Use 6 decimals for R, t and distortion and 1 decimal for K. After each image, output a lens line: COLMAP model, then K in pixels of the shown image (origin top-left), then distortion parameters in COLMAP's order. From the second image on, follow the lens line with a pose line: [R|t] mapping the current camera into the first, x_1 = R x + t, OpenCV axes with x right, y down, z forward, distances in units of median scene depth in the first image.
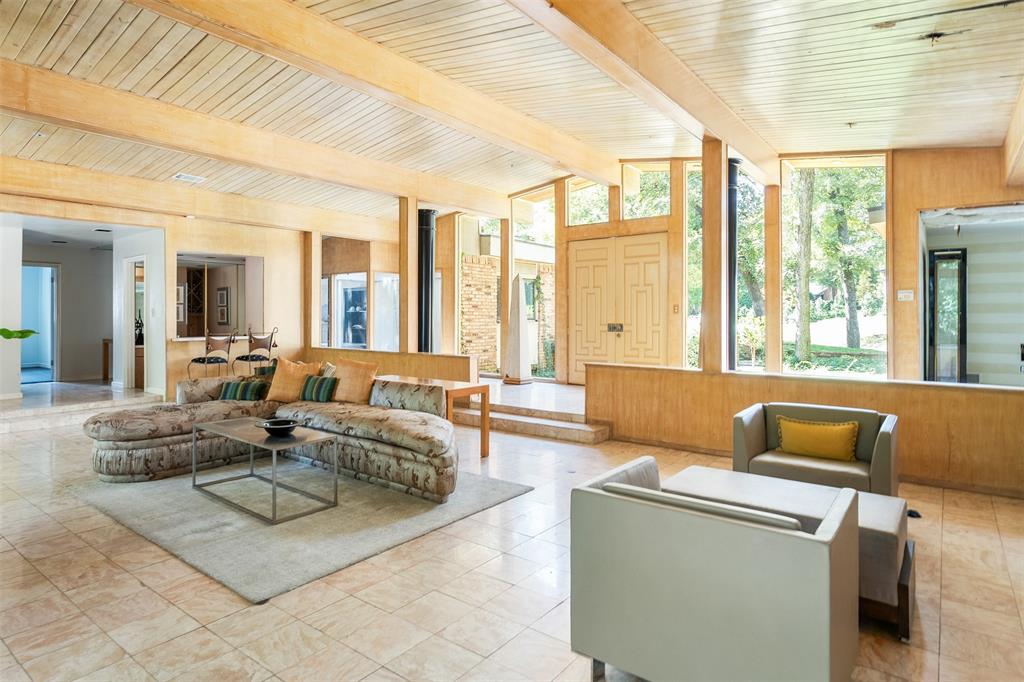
lens RADIAL K [[570.3, 0, 512.3], [0, 570.3, 320.7], [0, 0, 1]] dist [-0.001479, -0.000531]
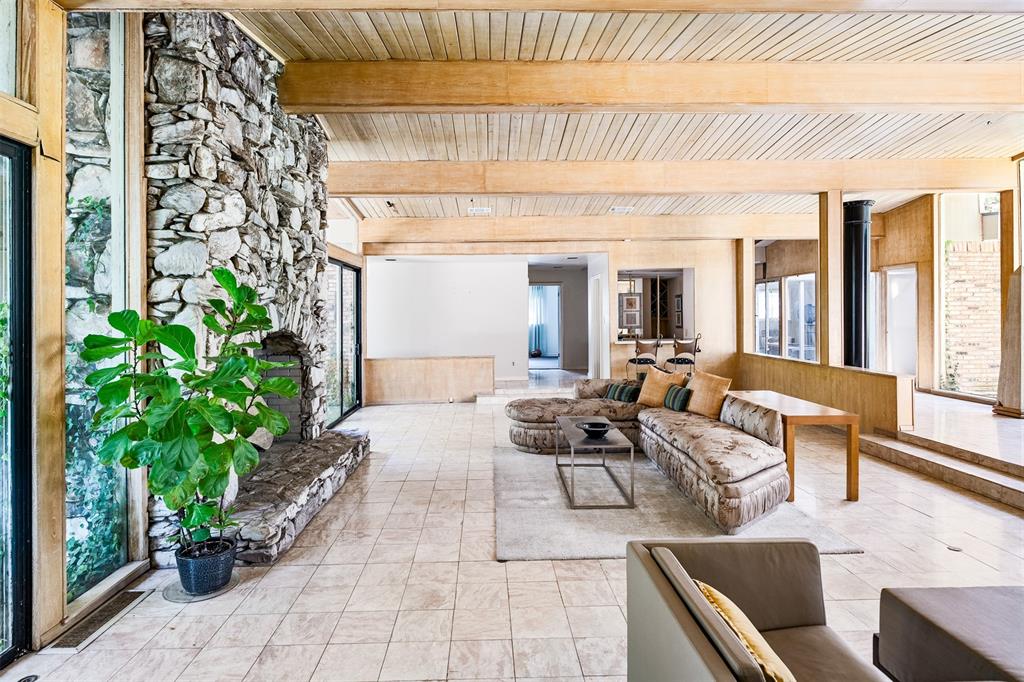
lens RADIAL K [[560.2, 0, 509.5], [0, 560.2, 314.4], [0, 0, 1]] dist [-0.000767, -0.000515]
pose [[0.641691, -0.004072, -0.766953, 0.215143], [0.001408, 0.999990, -0.004131, -0.026664], [0.766962, 0.001570, 0.641690, 0.069054]]
